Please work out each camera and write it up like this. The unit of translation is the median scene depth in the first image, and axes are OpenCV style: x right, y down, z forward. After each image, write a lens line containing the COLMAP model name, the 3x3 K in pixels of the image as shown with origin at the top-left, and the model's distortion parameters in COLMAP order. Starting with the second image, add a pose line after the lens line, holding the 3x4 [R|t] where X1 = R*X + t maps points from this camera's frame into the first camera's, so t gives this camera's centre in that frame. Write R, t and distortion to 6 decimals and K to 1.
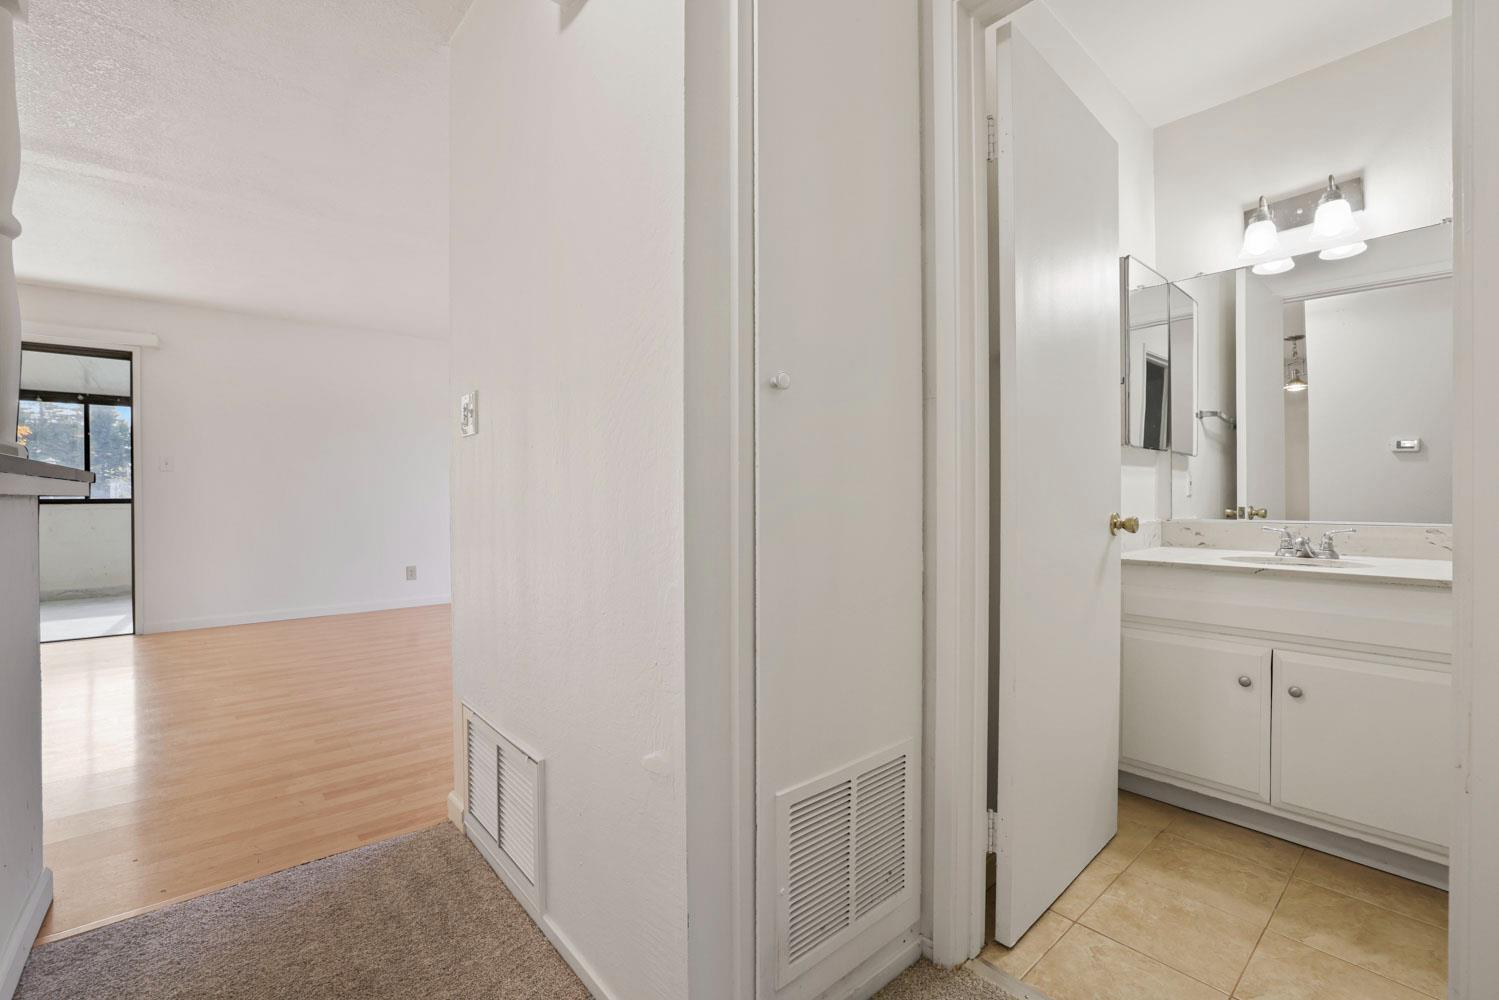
lens RADIAL K [[635.7, 0, 729.1], [0, 635.7, 502.0], [0, 0, 1]] dist [-0.029885, 0.009496]
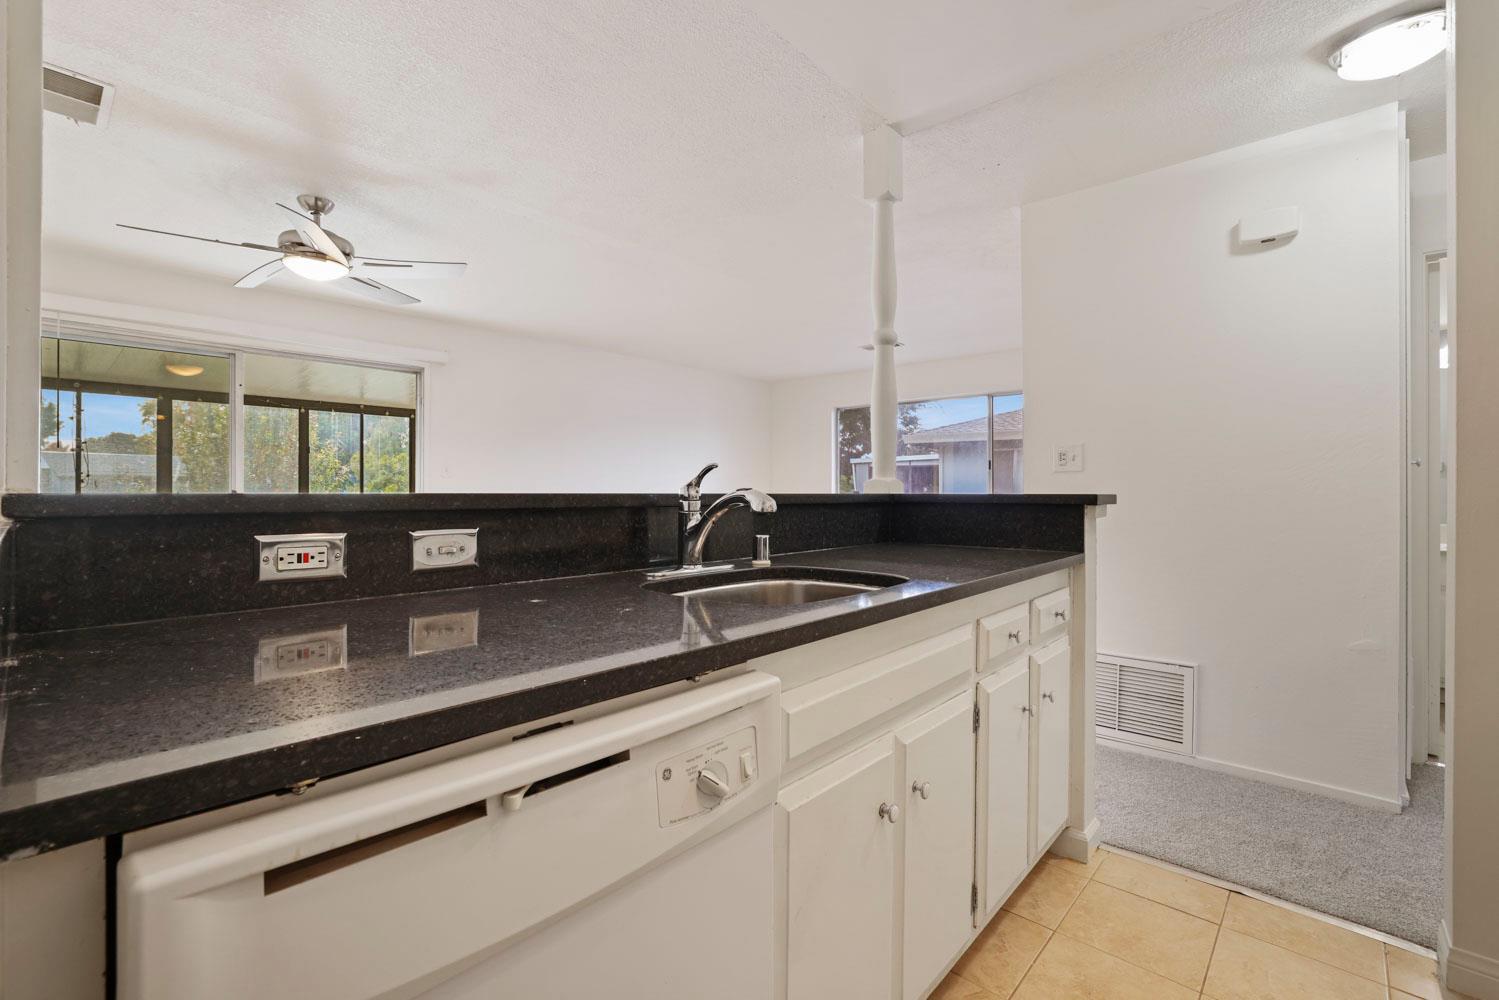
lens RADIAL K [[635.7, 0, 755.9], [0, 635.7, 495.6], [0, 0, 1]] dist [-0.029885, 0.009496]
pose [[0.986993, 0.003037, 0.160734, -1.386738], [-0.003091, 0.999995, 0.000088, -0.054842], [-0.160733, -0.000584, 0.986998, -0.428176]]
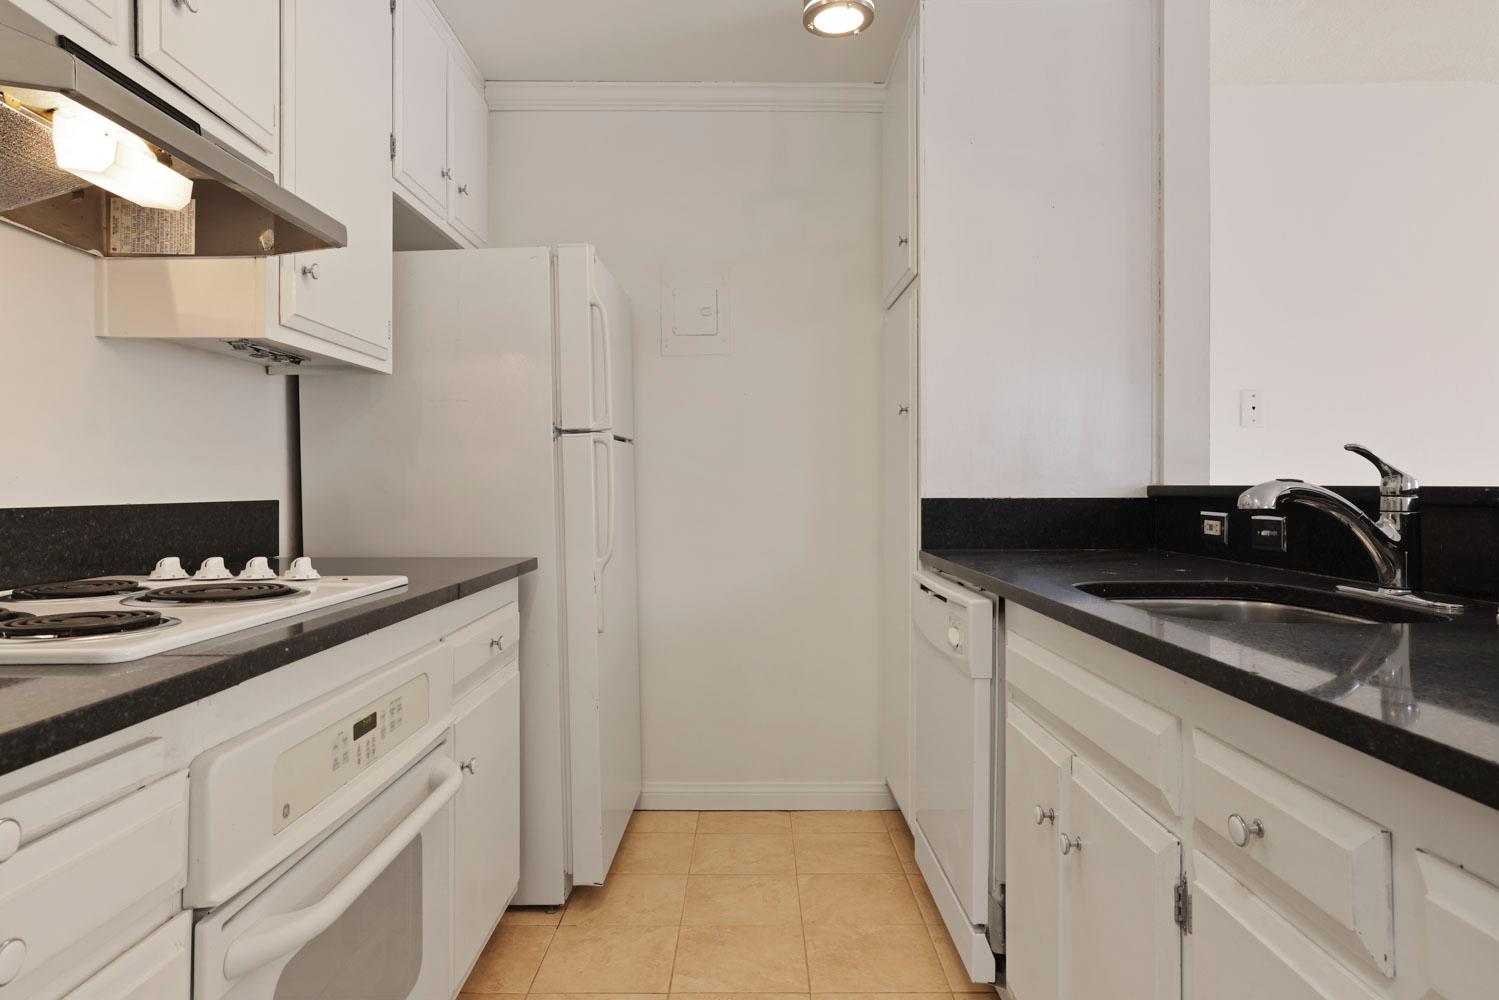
lens RADIAL K [[907.4, 0, 744.9], [0, 907.4, 484.9], [0, 0, 1]] dist [-0.012843, 0.015588]
pose [[-0.634455, -0.000866, -0.772960, -0.410796], [-0.005293, 0.999981, 0.003224, -0.057735], [0.772942, 0.006137, -0.634447, 0.391917]]
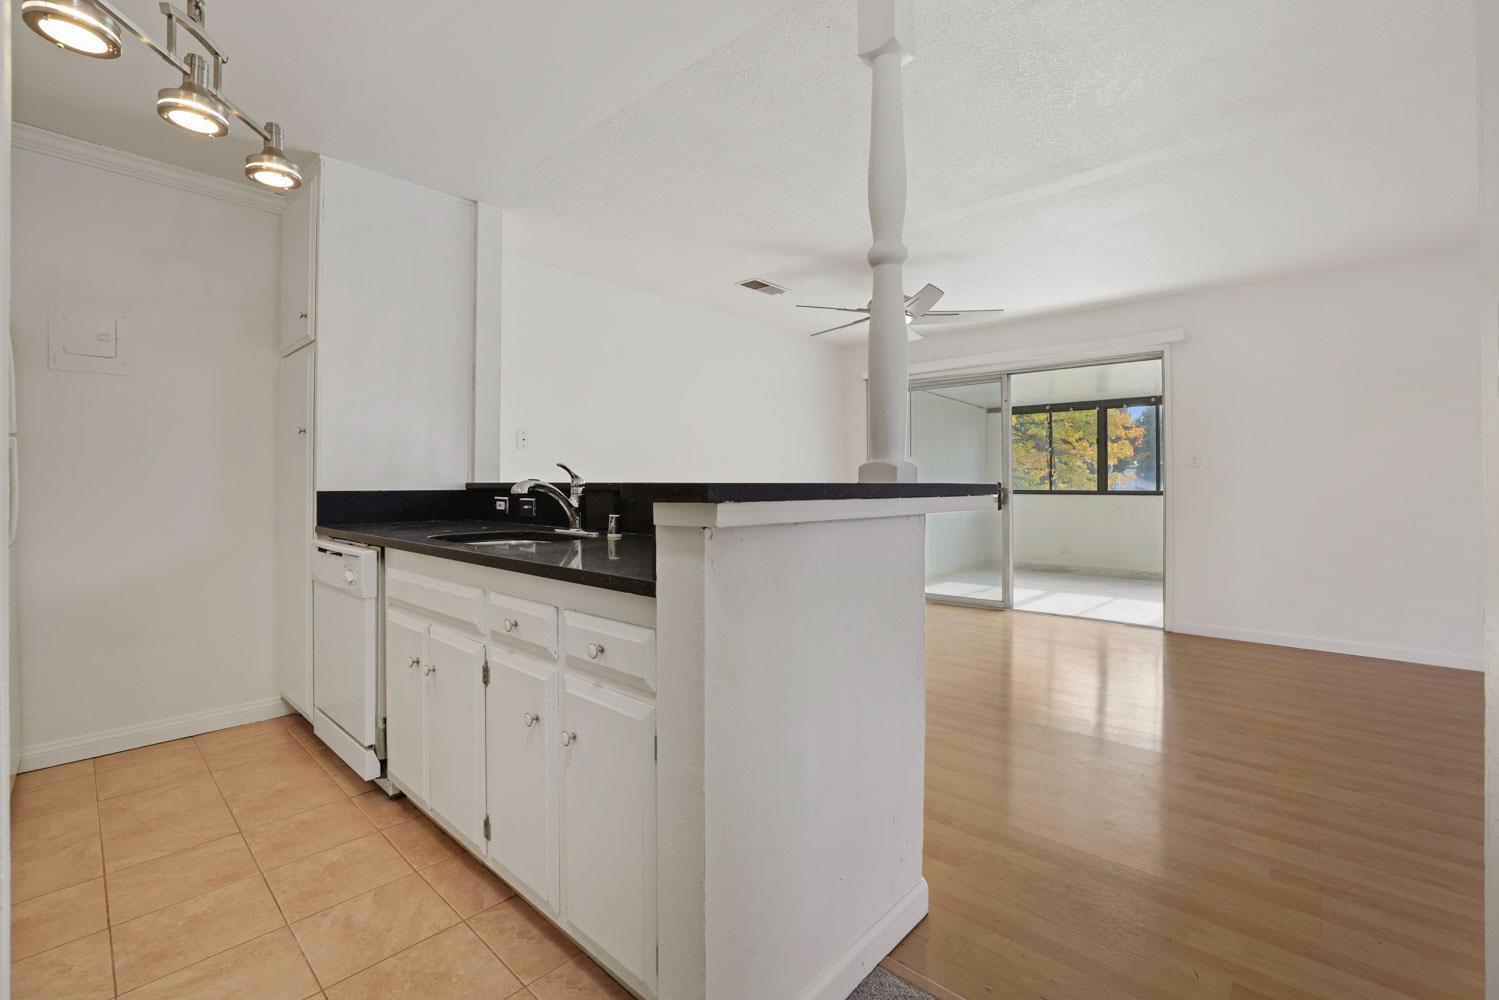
lens RADIAL K [[643.1, 0, 733.0], [0, 643.1, 479.9], [0, 0, 1]] dist [-0.017168, 0.004063]
pose [[0.129473, -0.004995, -0.991570, -0.101786], [-0.006790, 0.999959, -0.005924, -0.057718], [0.991560, 0.007500, 0.129434, 0.467410]]
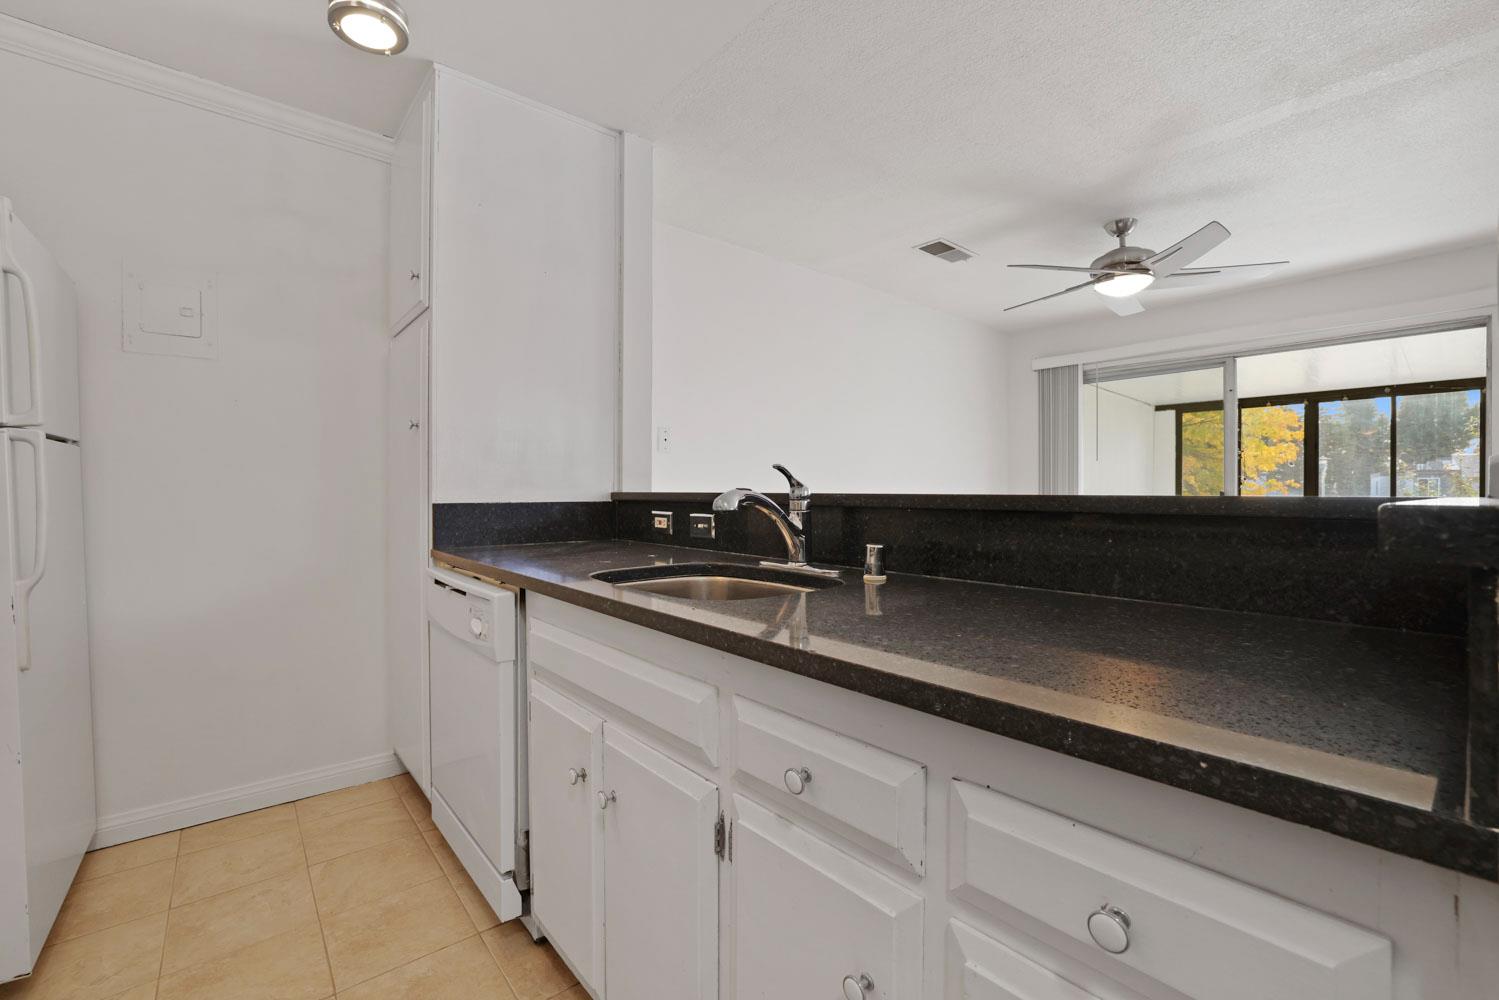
lens RADIAL K [[635.7, 0, 737.3], [0, 635.7, 496.9], [0, 0, 1]] dist [-0.029885, 0.009496]
pose [[0.002084, 0.007671, -0.999968, -0.542372], [-0.006934, 0.999947, 0.007657, -0.058318], [0.999974, 0.006918, 0.002137, 0.256073]]
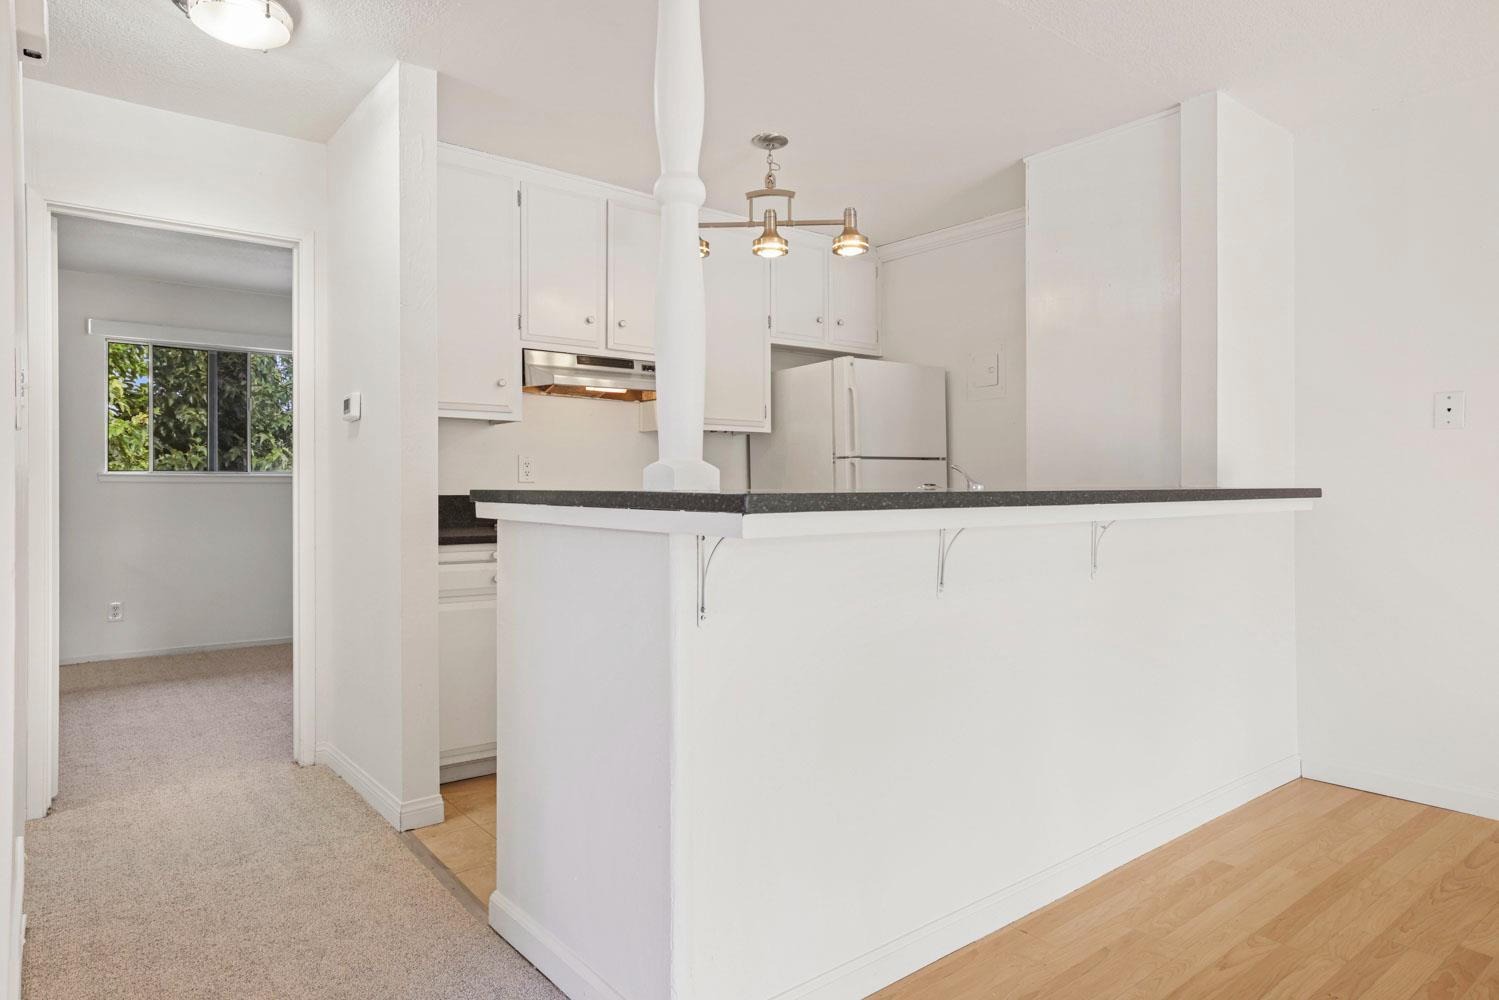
lens RADIAL K [[886.2, 0, 752.7], [0, 886.2, 490.1], [0, 0, 1]] dist [-0.023339, 0.010707]
pose [[-0.999867, 0.000773, 0.016319, -1.031209], [0.000980, 0.999918, 0.012734, -0.071714], [-0.016308, 0.012748, -0.999786, 1.687811]]
